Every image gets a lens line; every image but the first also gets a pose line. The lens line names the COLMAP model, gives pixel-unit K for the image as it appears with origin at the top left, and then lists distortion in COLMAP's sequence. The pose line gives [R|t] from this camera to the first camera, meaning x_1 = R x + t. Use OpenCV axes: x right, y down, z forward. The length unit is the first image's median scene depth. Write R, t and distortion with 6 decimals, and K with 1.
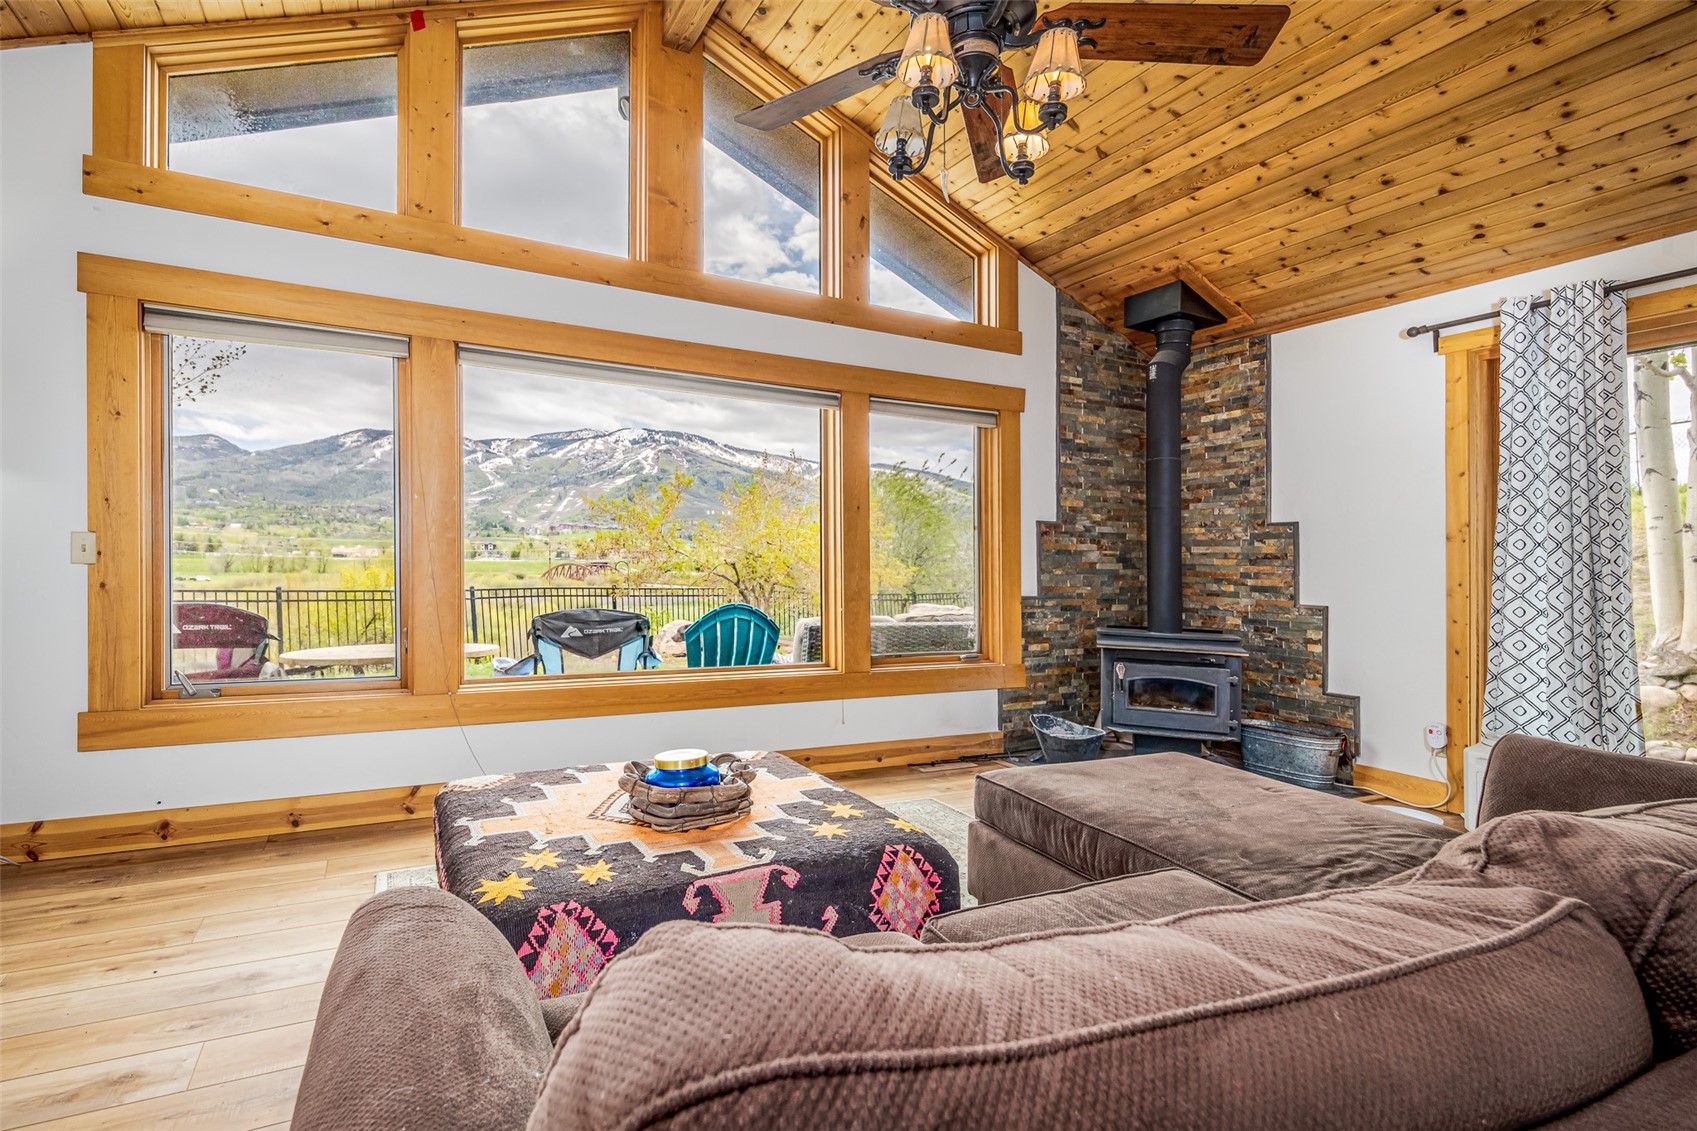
lens RADIAL K [[836.2, 0, 848.5], [0, 836.2, 565.5], [0, 0, 1]] dist [0.000386, -0.000120]
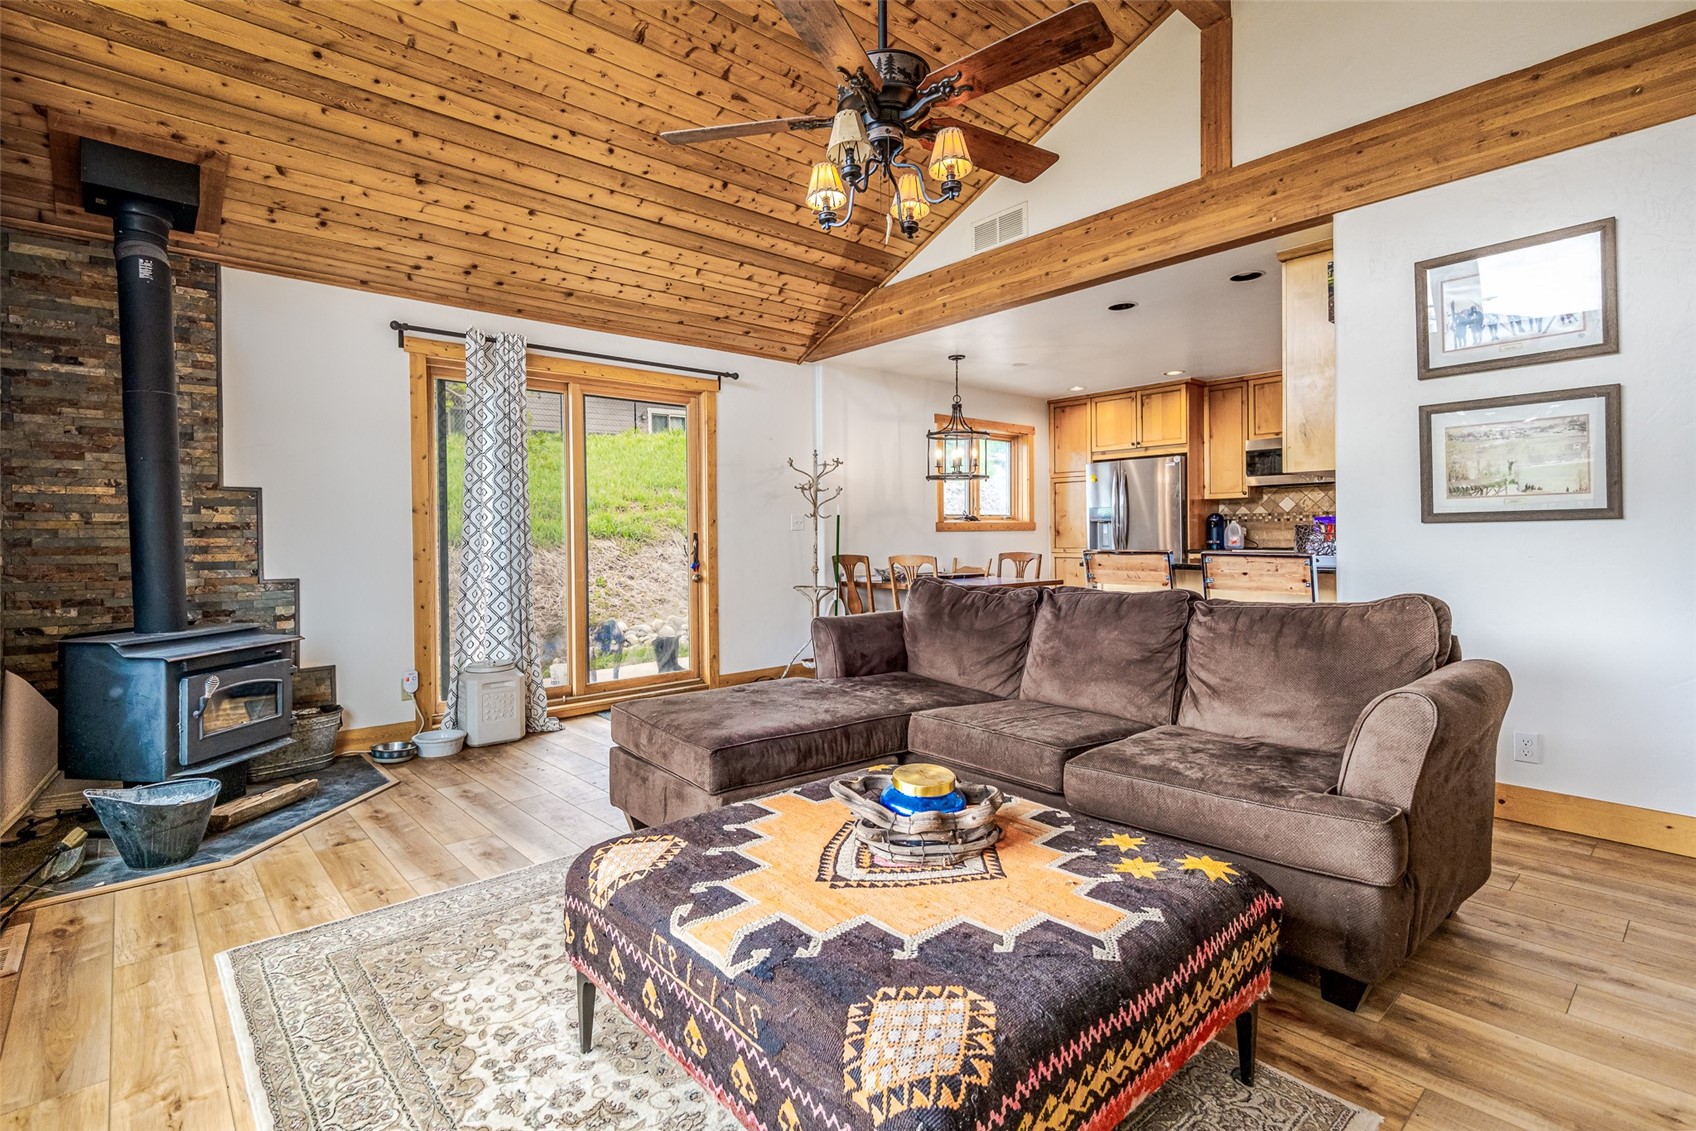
lens RADIAL K [[802.7, 0, 845.8], [0, 802.7, 520.3], [0, 0, 1]] dist [-0.003317, -0.000364]
pose [[-0.240745, 0.001794, 0.970587, -0.504846], [0.008402, 0.999965, 0.000236, -0.013919], [-0.970552, 0.008212, -0.240751, 0.670103]]
